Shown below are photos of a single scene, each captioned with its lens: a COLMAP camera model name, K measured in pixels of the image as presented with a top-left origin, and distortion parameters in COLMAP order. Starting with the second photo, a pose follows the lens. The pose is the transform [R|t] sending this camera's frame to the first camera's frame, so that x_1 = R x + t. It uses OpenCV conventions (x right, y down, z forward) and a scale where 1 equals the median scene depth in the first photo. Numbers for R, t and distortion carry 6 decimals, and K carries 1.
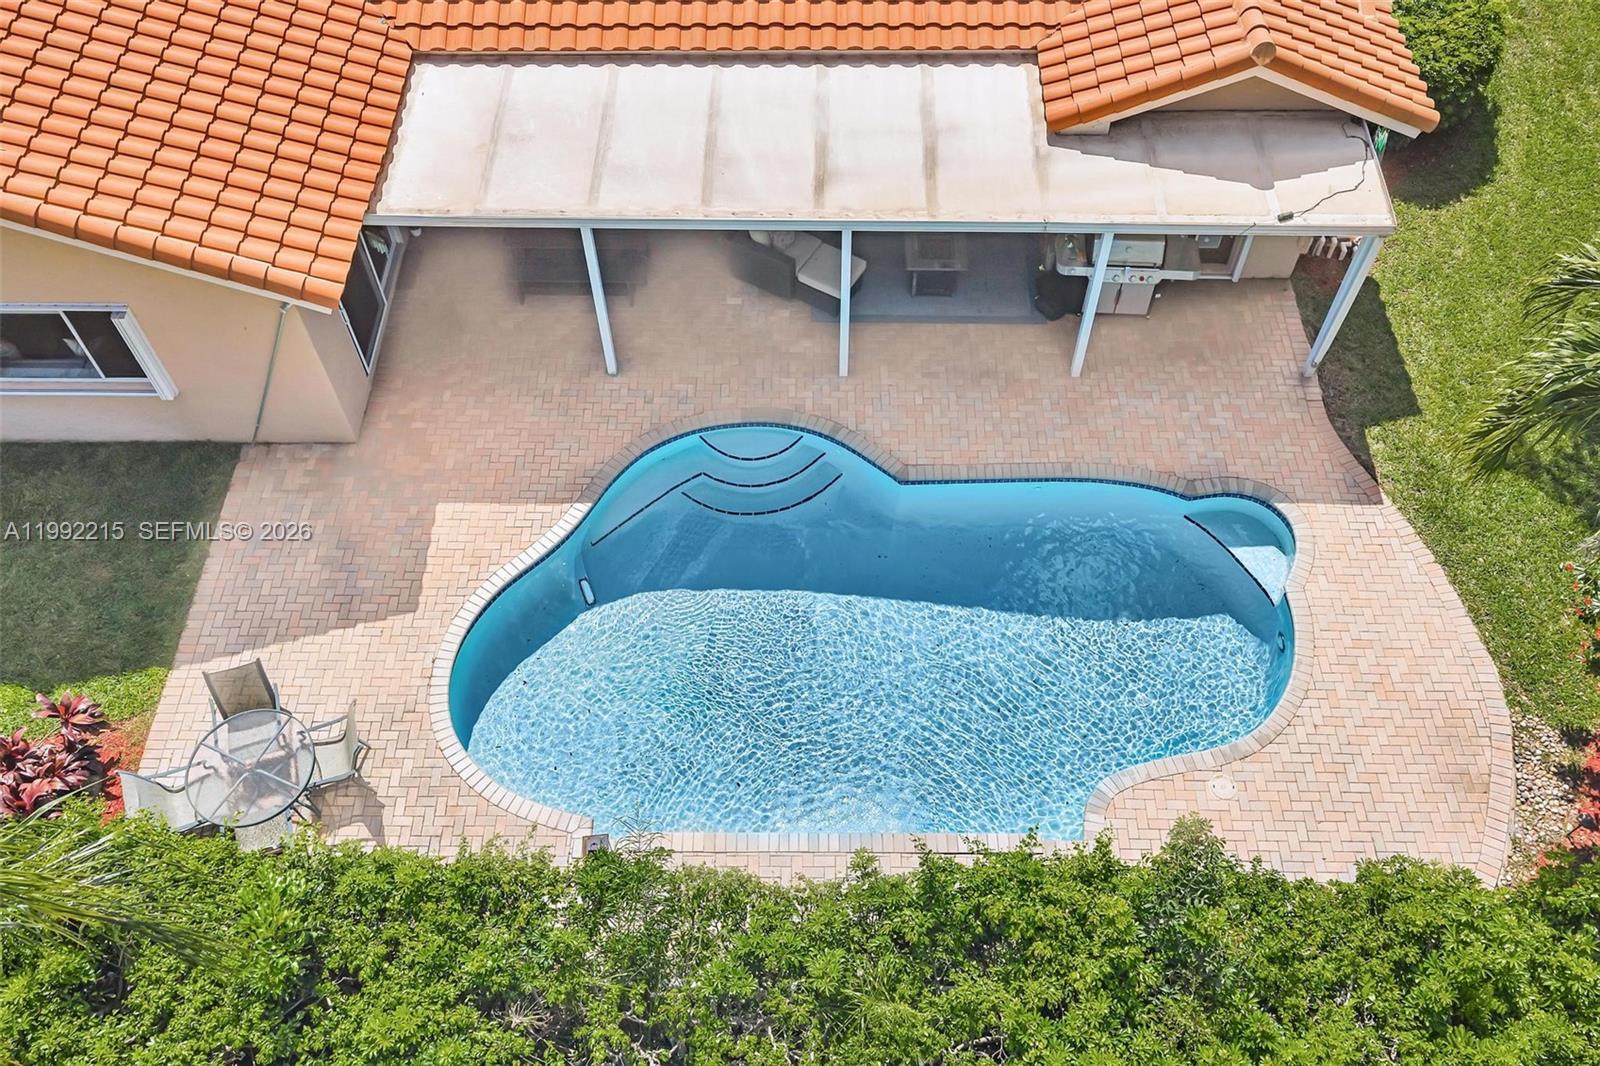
lens RADIAL K [[1316.7, 0, 807.8], [0, 1316.7, 526.6], [0, 0, 1]] dist [0.003405, 0.006025]
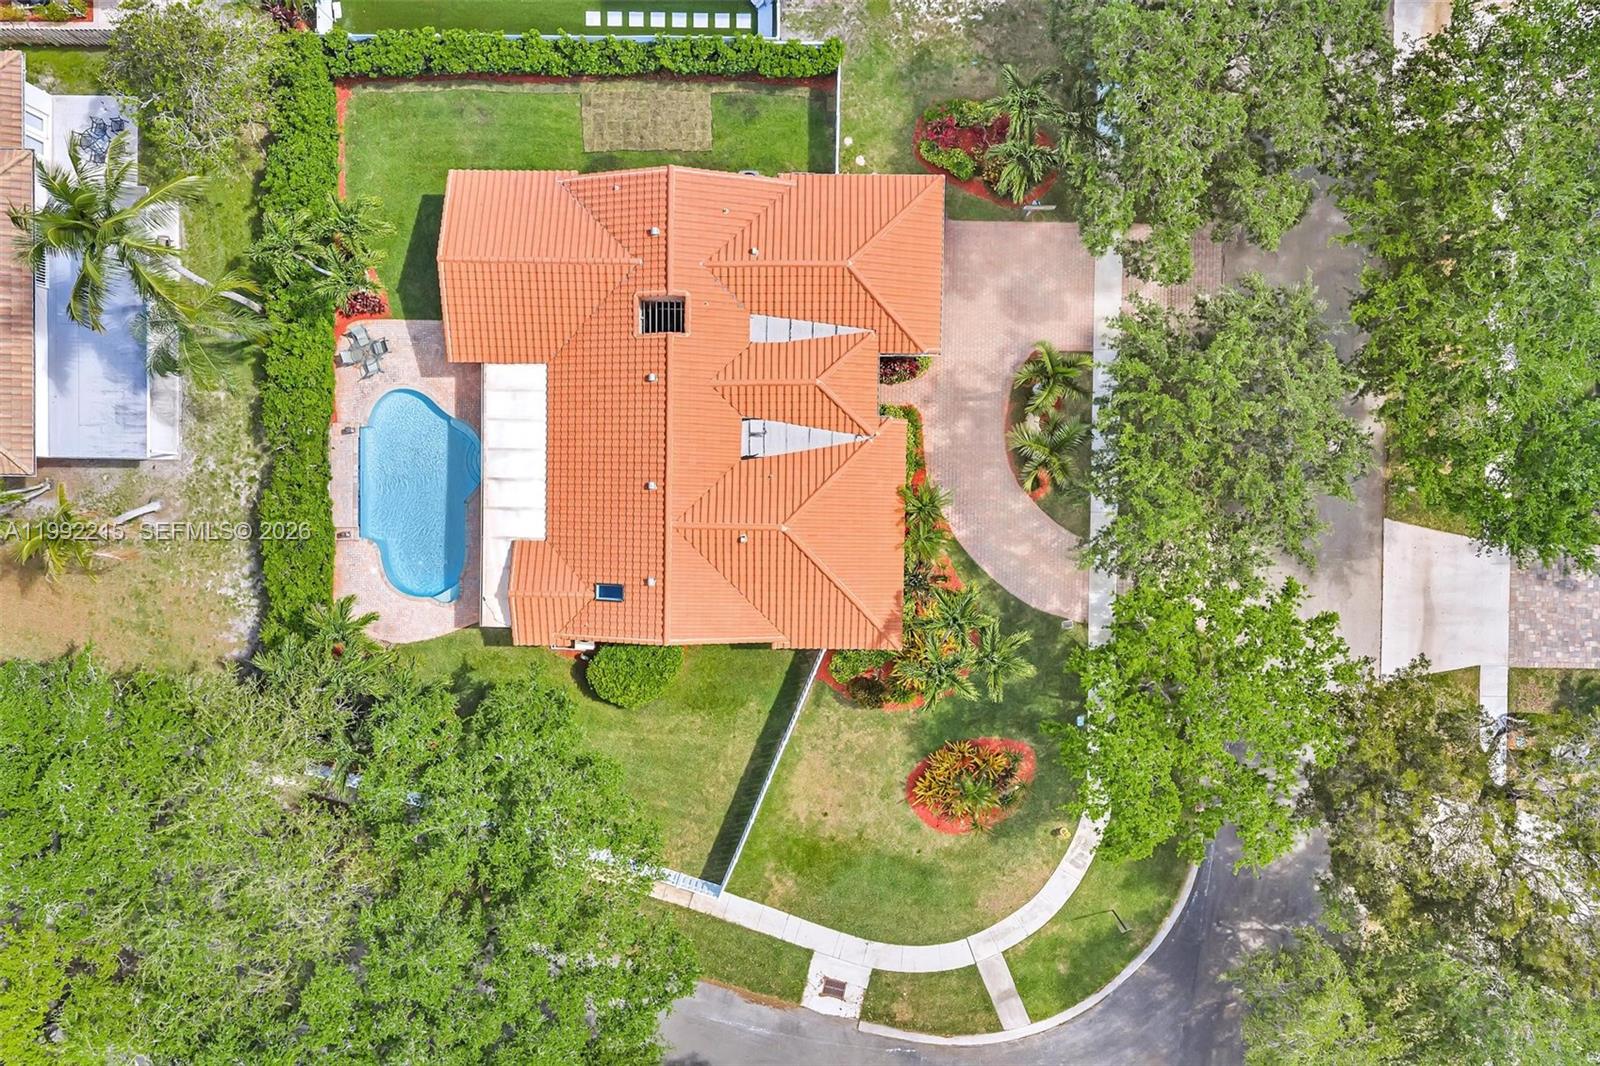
lens RADIAL K [[1316.7, 0, 807.8], [0, 1316.7, 526.6], [0, 0, 1]] dist [0.003405, 0.006025]
pose [[-0.005504, 0.999647, 0.025974, 0.042266], [-0.819769, -0.019386, 0.572366, -3.123340], [0.572667, -0.018142, 0.819587, -1.569395]]
